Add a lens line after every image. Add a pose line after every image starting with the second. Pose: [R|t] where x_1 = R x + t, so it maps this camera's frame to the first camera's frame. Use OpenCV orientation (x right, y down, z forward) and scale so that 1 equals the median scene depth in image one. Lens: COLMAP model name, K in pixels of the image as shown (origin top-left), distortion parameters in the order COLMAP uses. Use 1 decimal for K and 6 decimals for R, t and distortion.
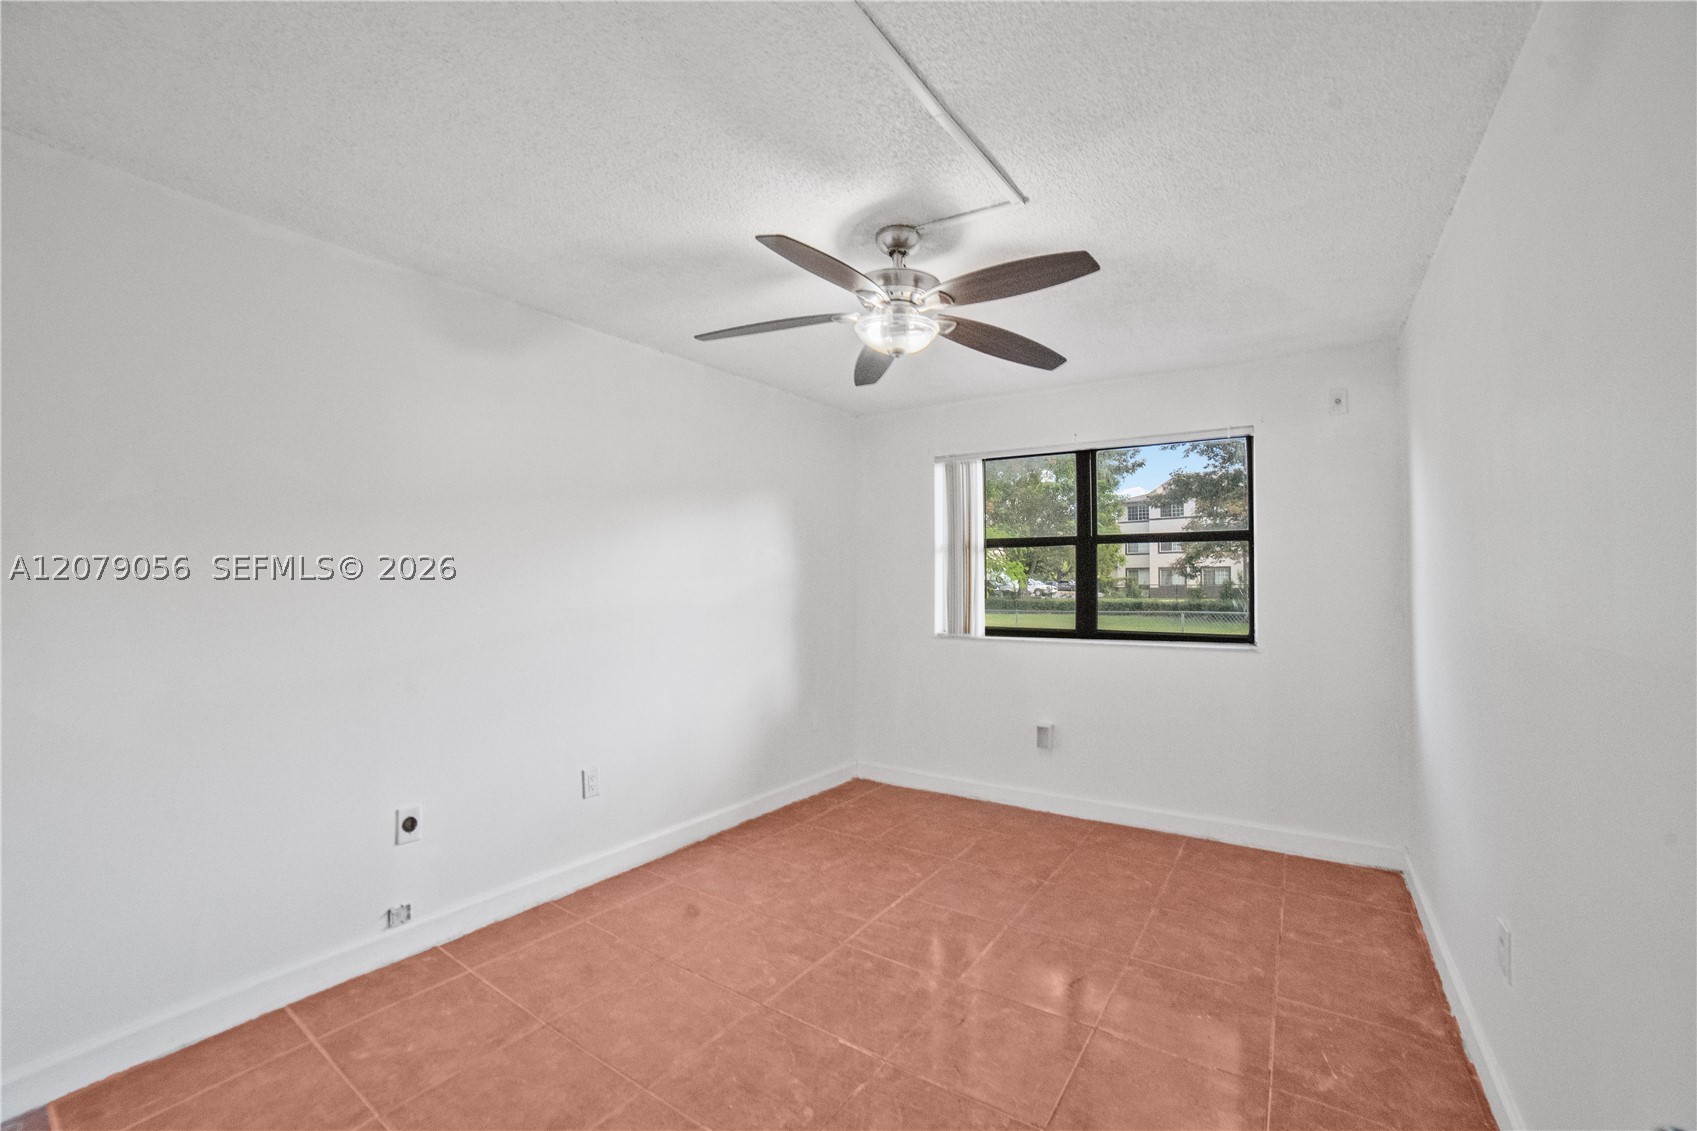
lens RADIAL K [[696.4, 0, 844.5], [0, 696.4, 561.2], [0, 0, 1]] dist [-0.105206, 0.036448]
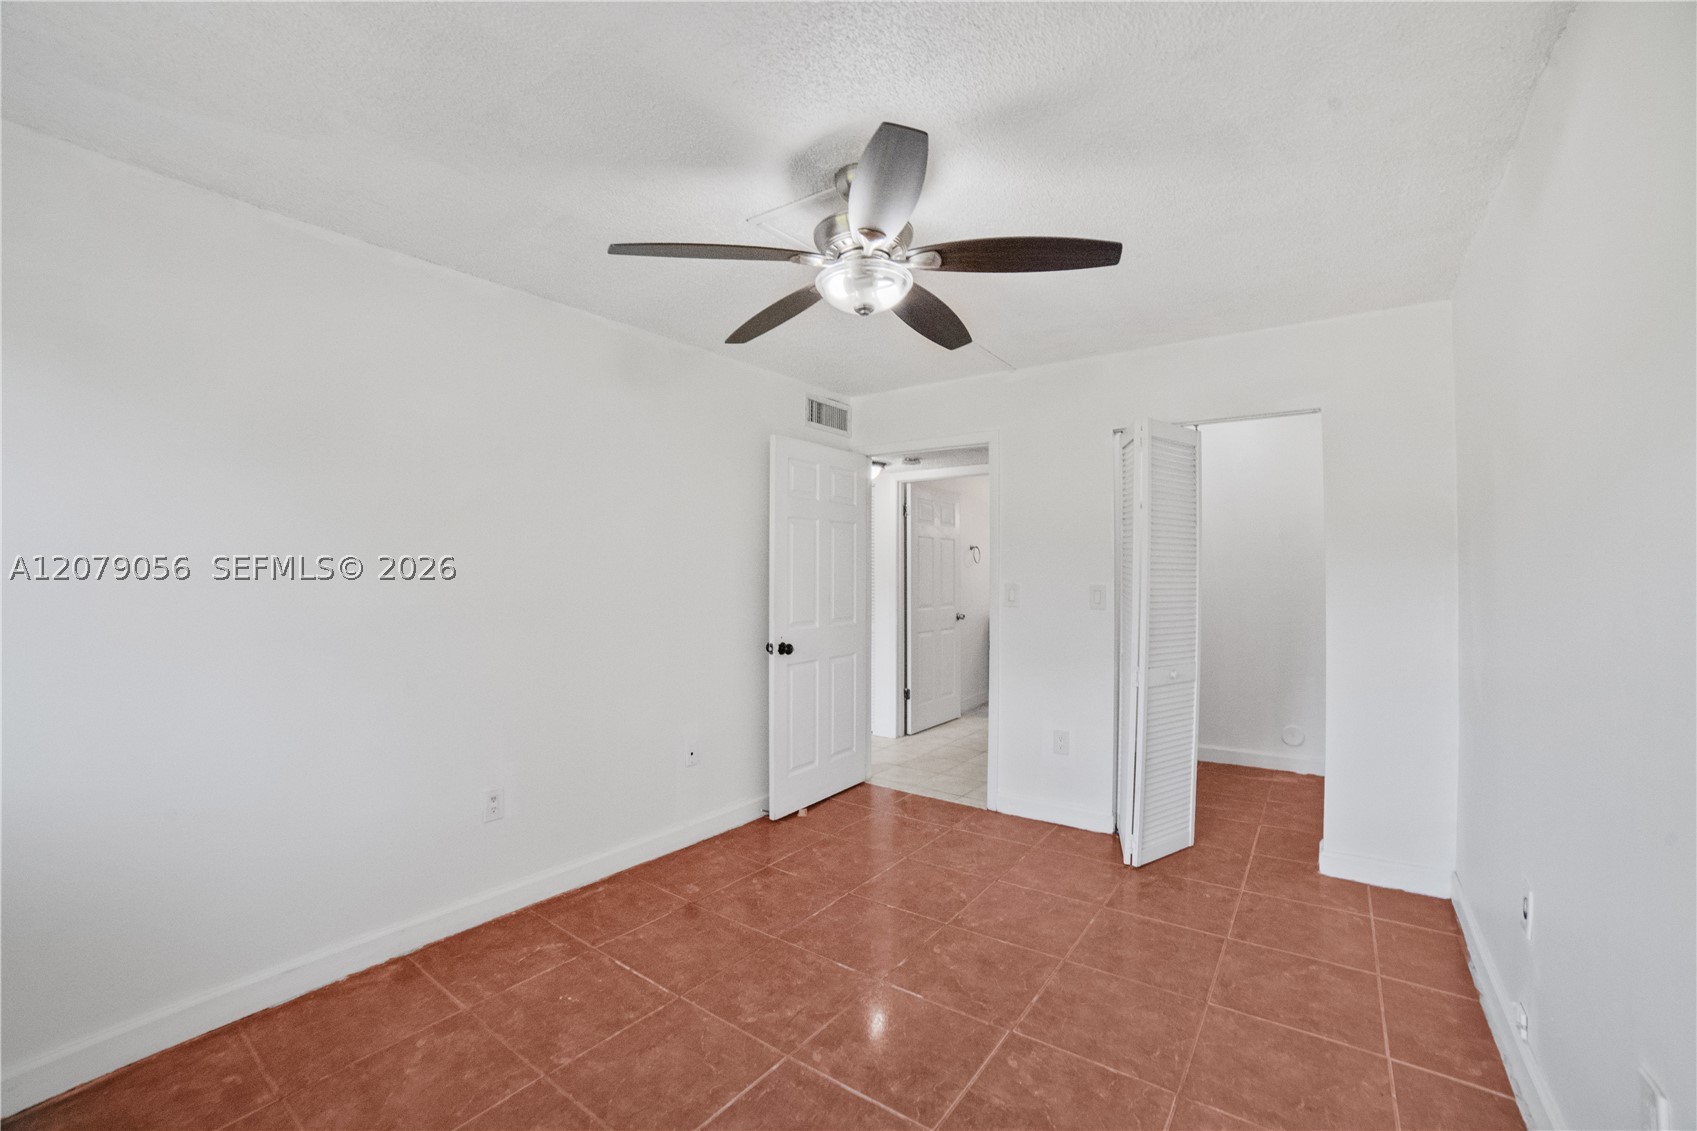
lens RADIAL K [[696.4, 0, 844.5], [0, 696.4, 561.2], [0, 0, 1]] dist [-0.105206, 0.036448]
pose [[-0.999416, -0.000228, 0.034170, 0.077267], [-0.001572, 0.999225, -0.039329, 0.052303], [-0.034135, -0.039360, -0.998642, 2.037215]]
